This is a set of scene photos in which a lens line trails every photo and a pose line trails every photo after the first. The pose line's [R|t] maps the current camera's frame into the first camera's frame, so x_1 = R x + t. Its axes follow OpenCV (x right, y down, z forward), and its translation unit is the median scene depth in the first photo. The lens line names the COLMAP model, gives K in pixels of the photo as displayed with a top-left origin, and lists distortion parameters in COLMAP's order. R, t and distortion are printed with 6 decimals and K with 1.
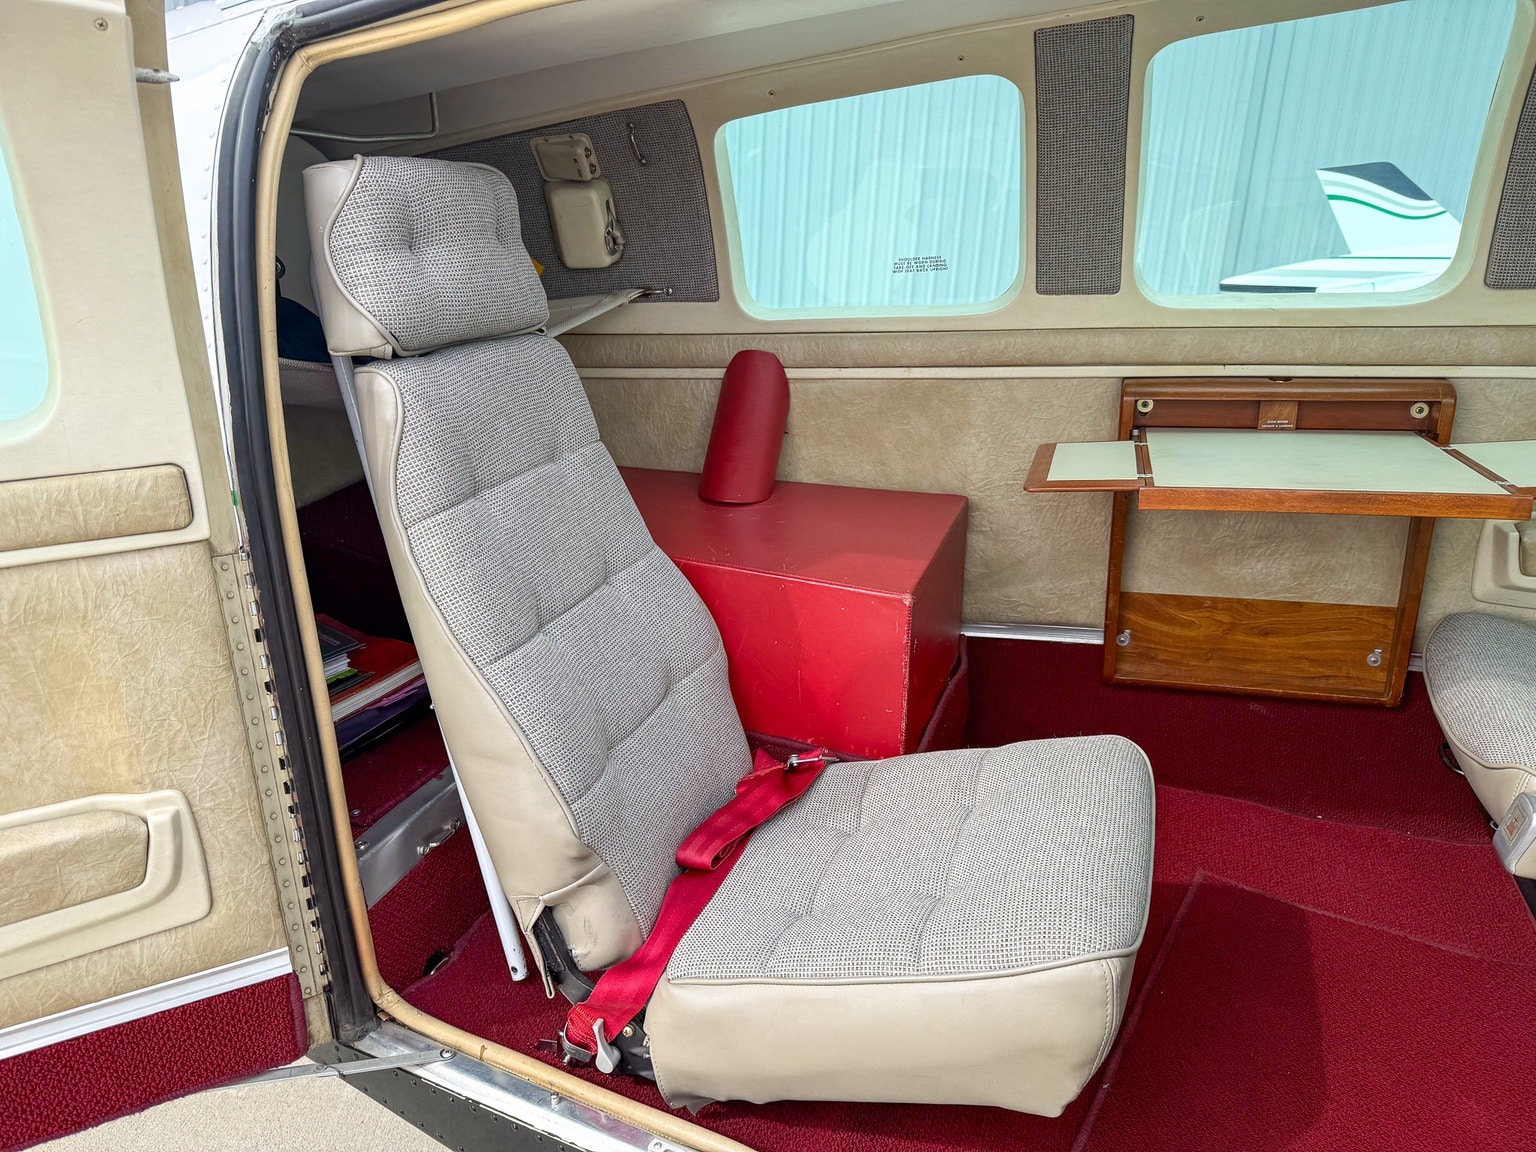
lens RADIAL K [[1062.8, 0, 781.6], [0, 1062.8, 581.3], [0, 0, 1]] dist [0.118093, -0.179405]
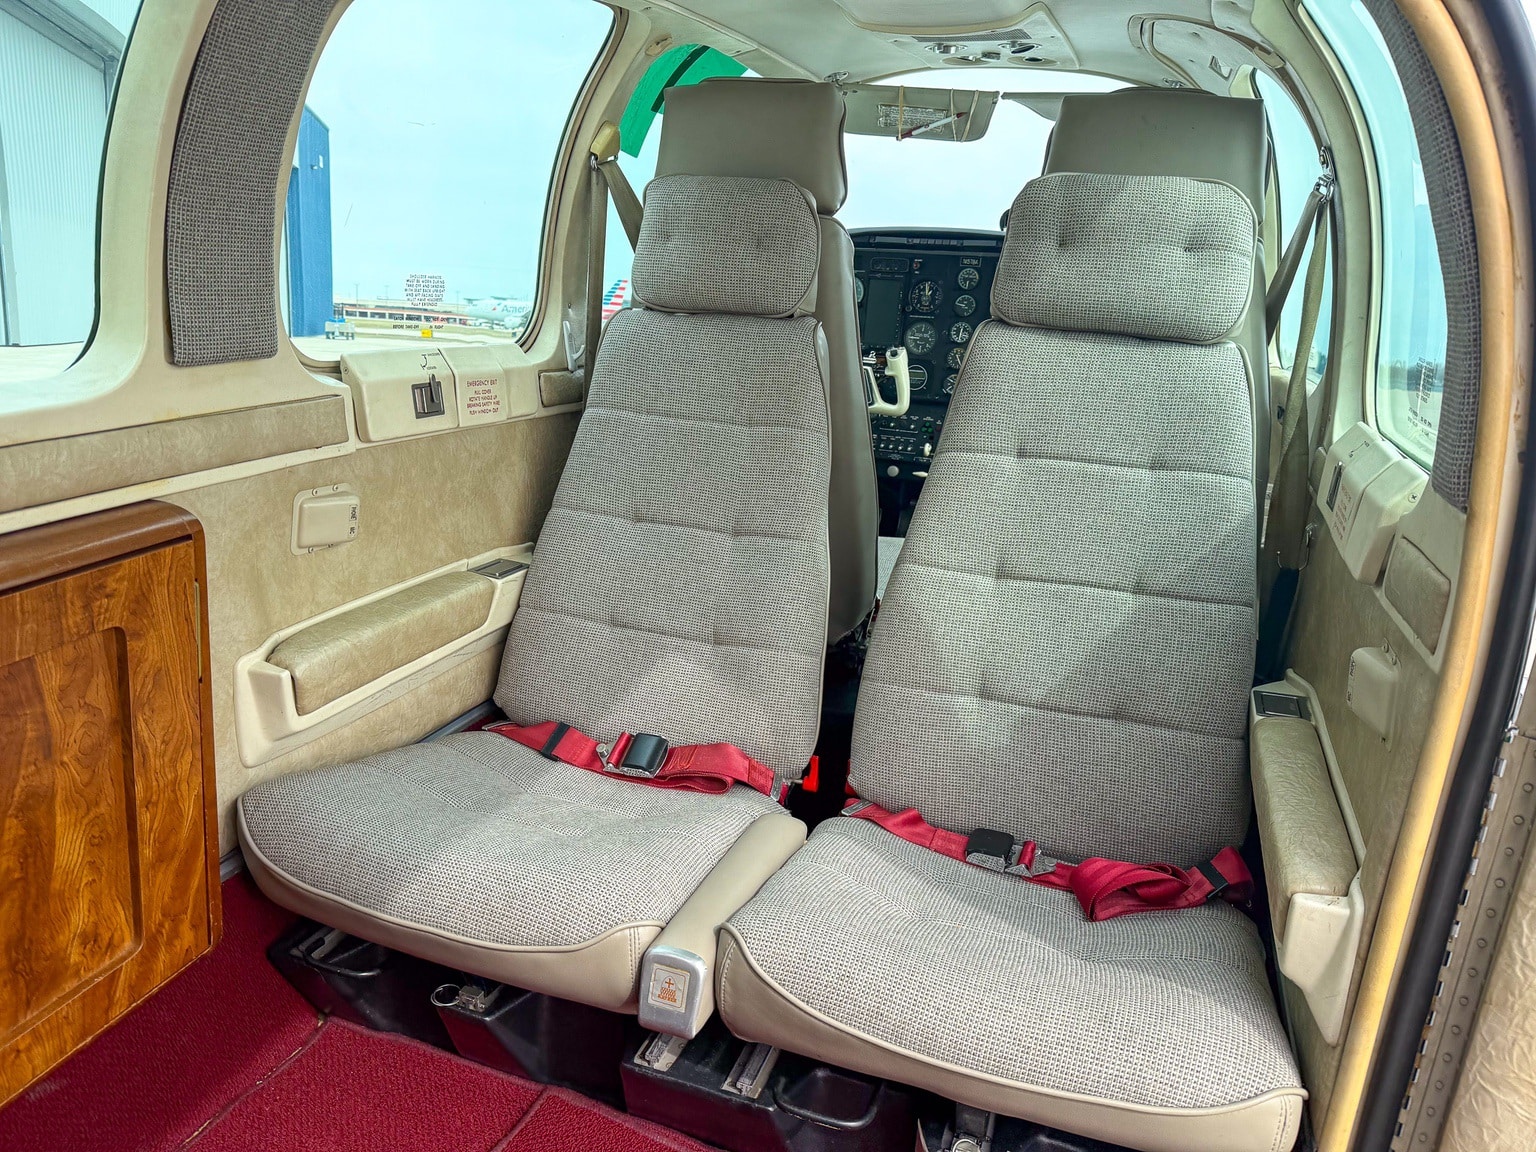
lens RADIAL K [[1057.4, 0, 764.1], [0, 1057.4, 586.4], [0, 0, 1]] dist [0.160345, -0.310265]
pose [[-0.011160, -0.262342, 0.964911, -0.057620], [0.256771, 0.931861, 0.256326, -0.195230], [-0.966408, 0.250622, 0.056962, 0.554995]]
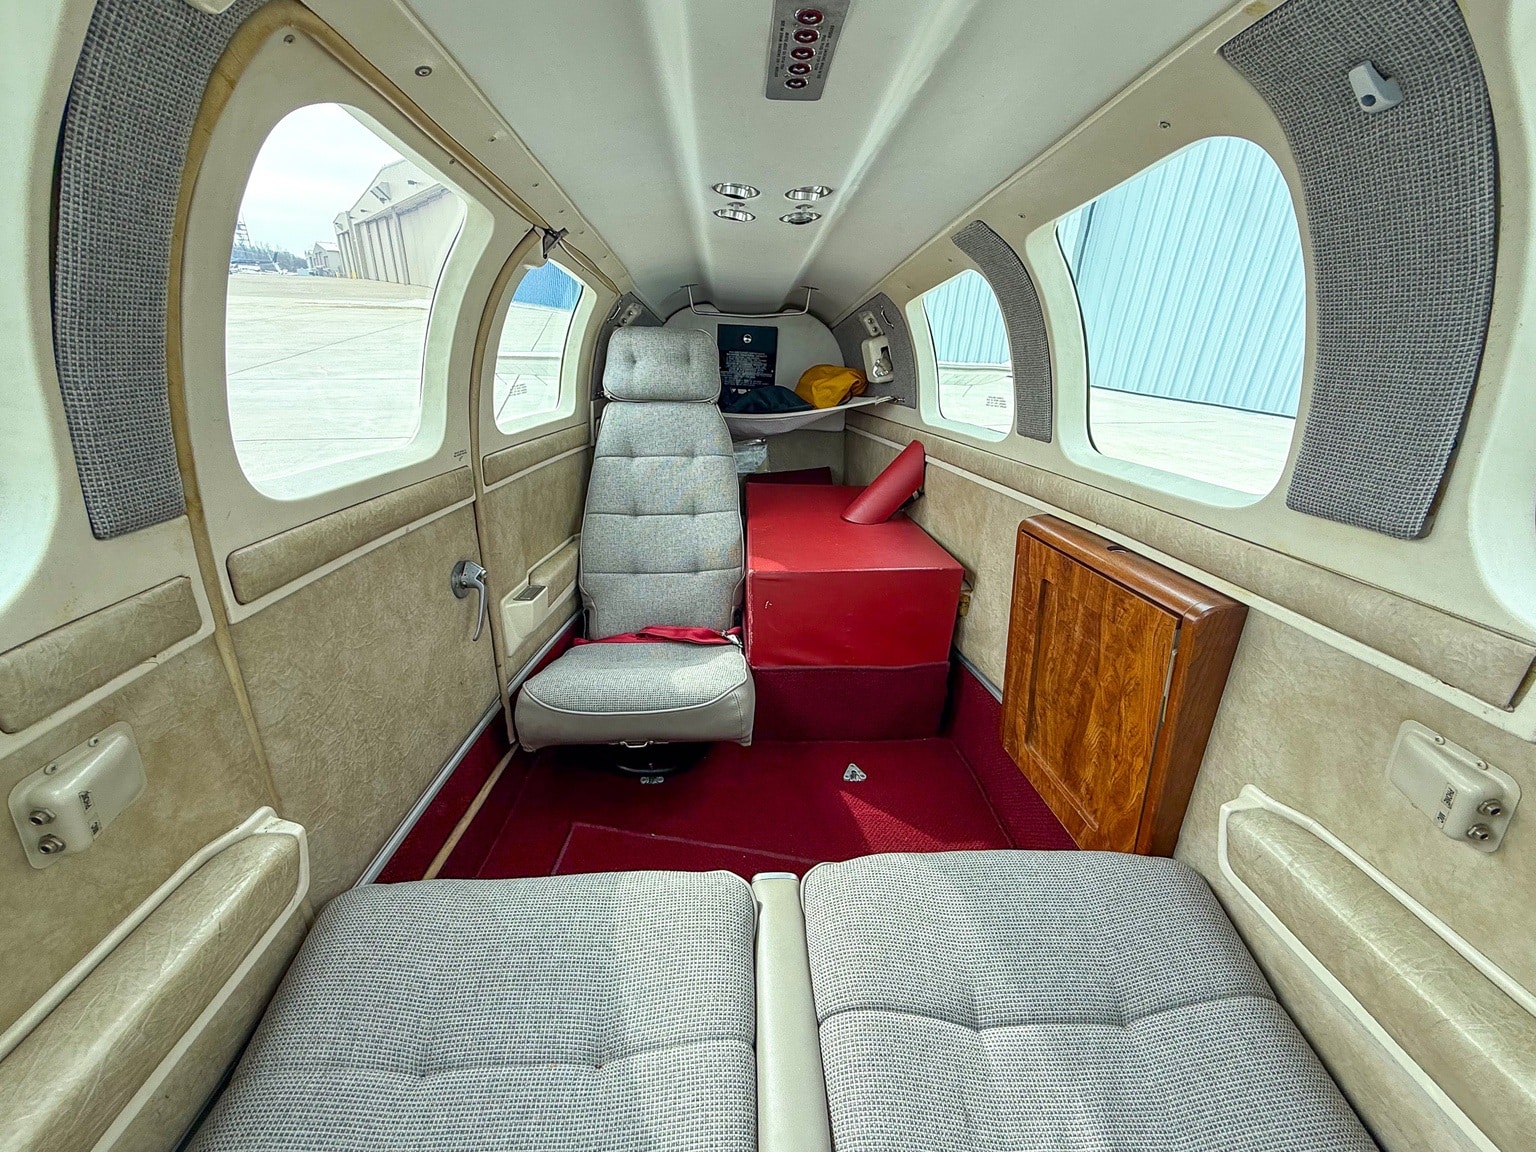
lens RADIAL K [[606.9, 0, 762.4], [0, 606.9, 576.2], [0, 0, 1]] dist [-0.000834, -0.000480]
pose [[0.406890, 0.362455, -0.838491, 0.785198], [-0.327580, 0.914756, 0.236459, -0.181053], [0.852720, 0.178460, 0.490938, 0.405541]]
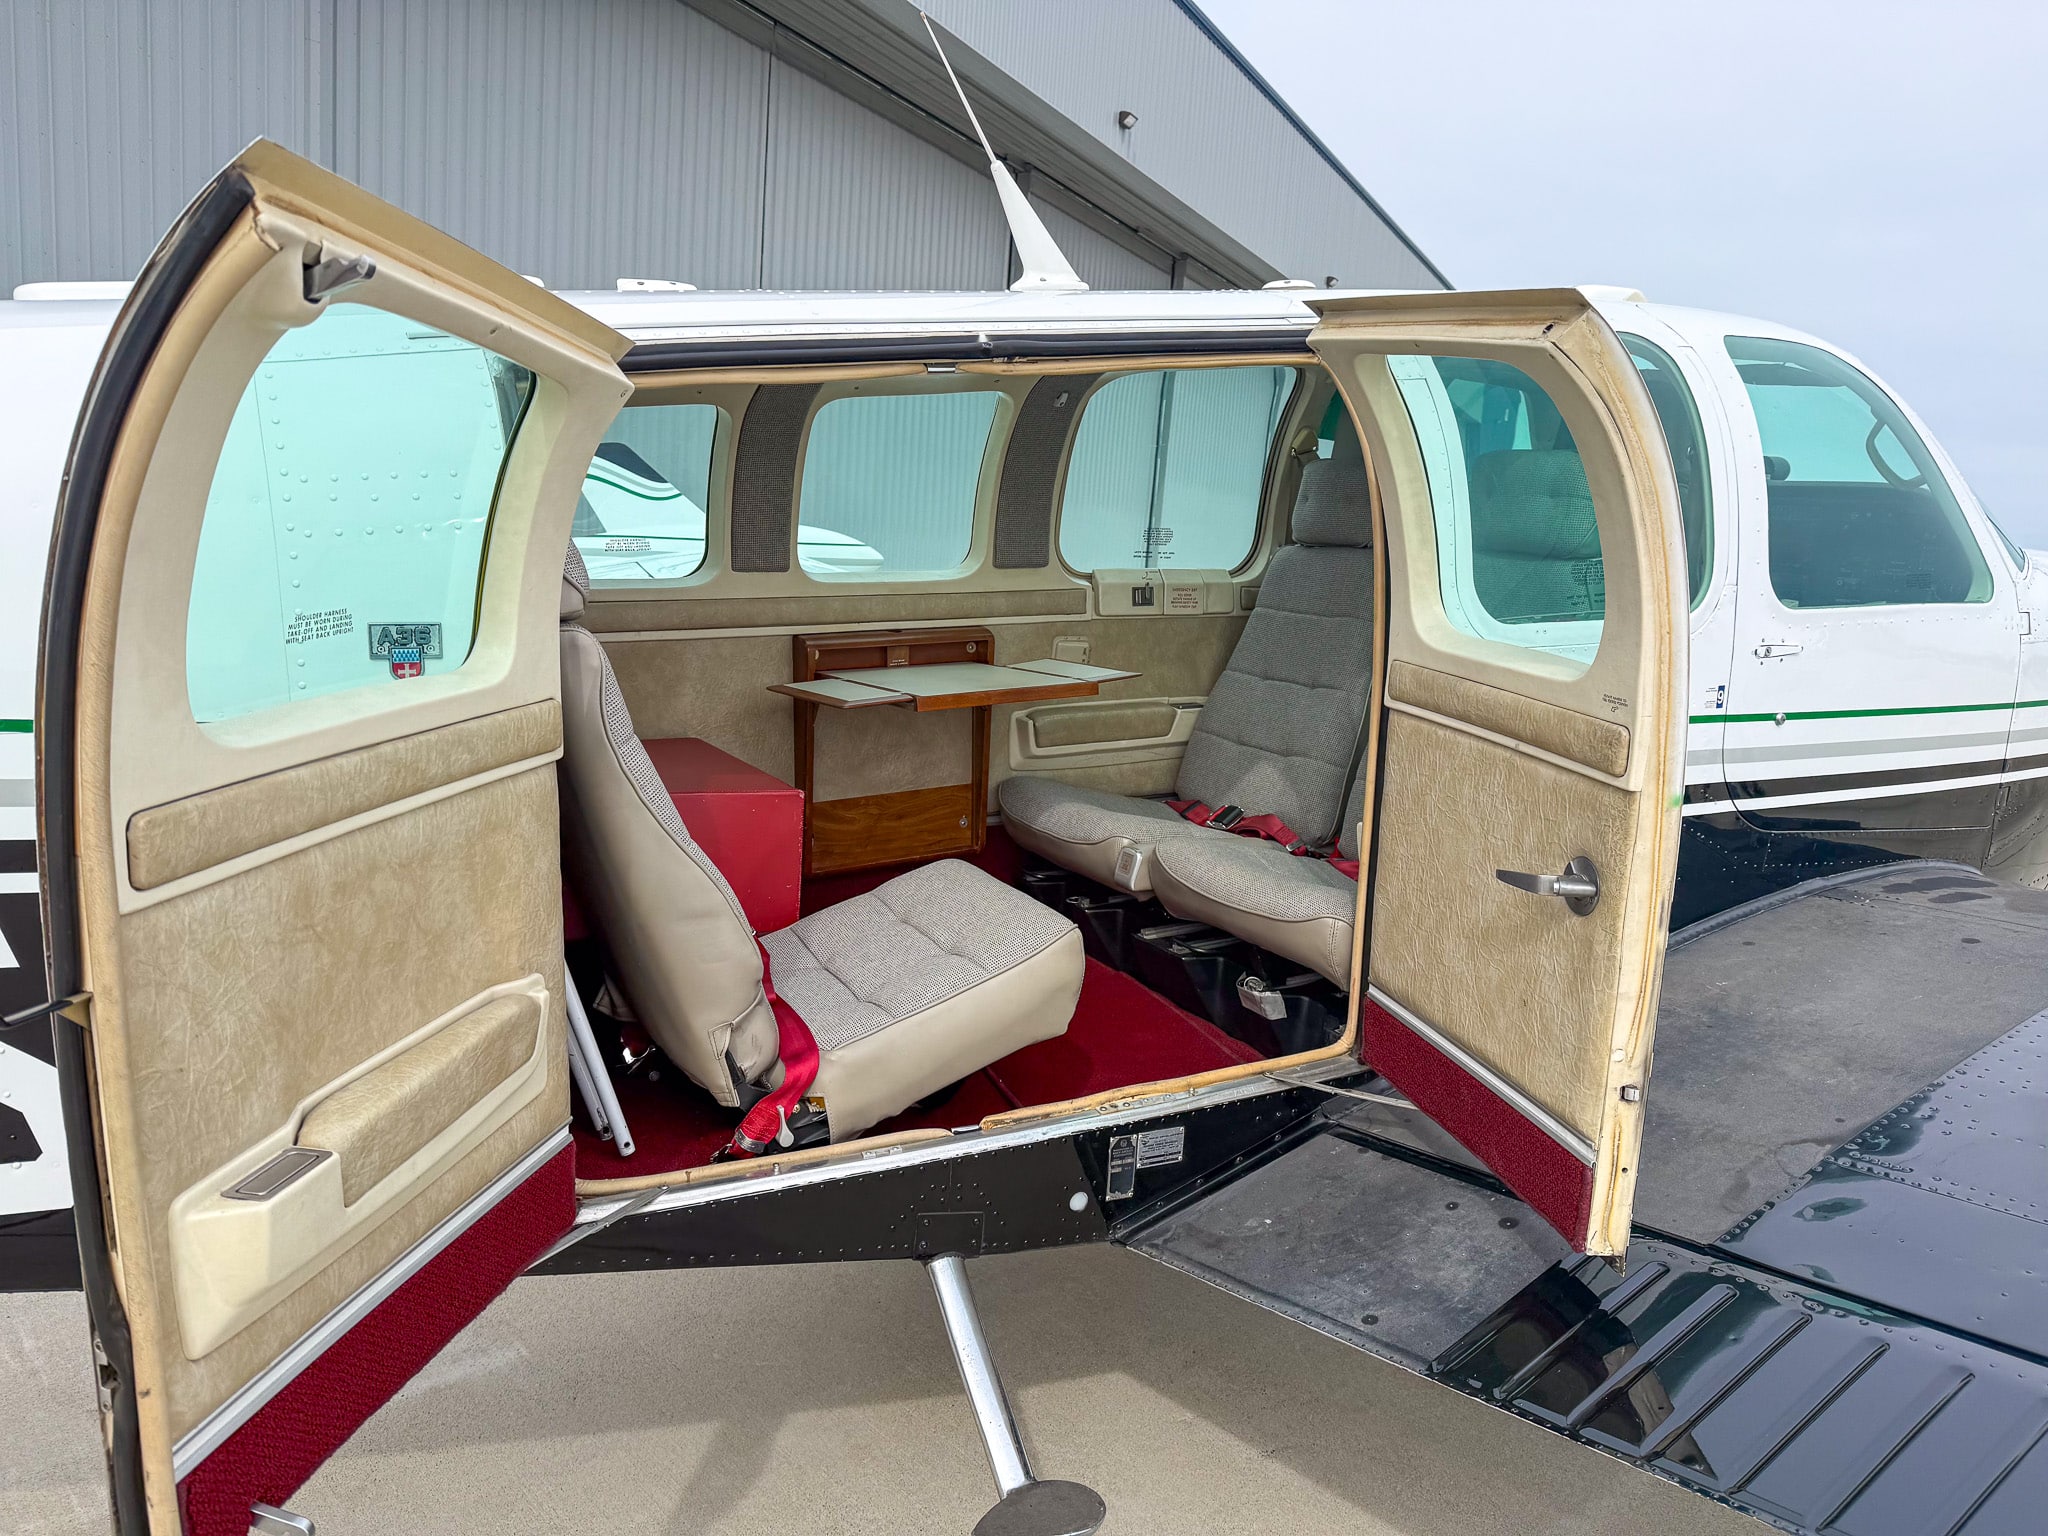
lens RADIAL K [[1438.4, 0, 1024.0], [0, 1438.4, 768.0], [0, 0, 1]] dist [0.117502, -0.225520]
pose [[0.630518, -0.106332, 0.768857, -0.859979], [0.202770, 0.978738, -0.030928, 0.077343], [-0.749220, 0.175402, 0.638673, -0.285632]]
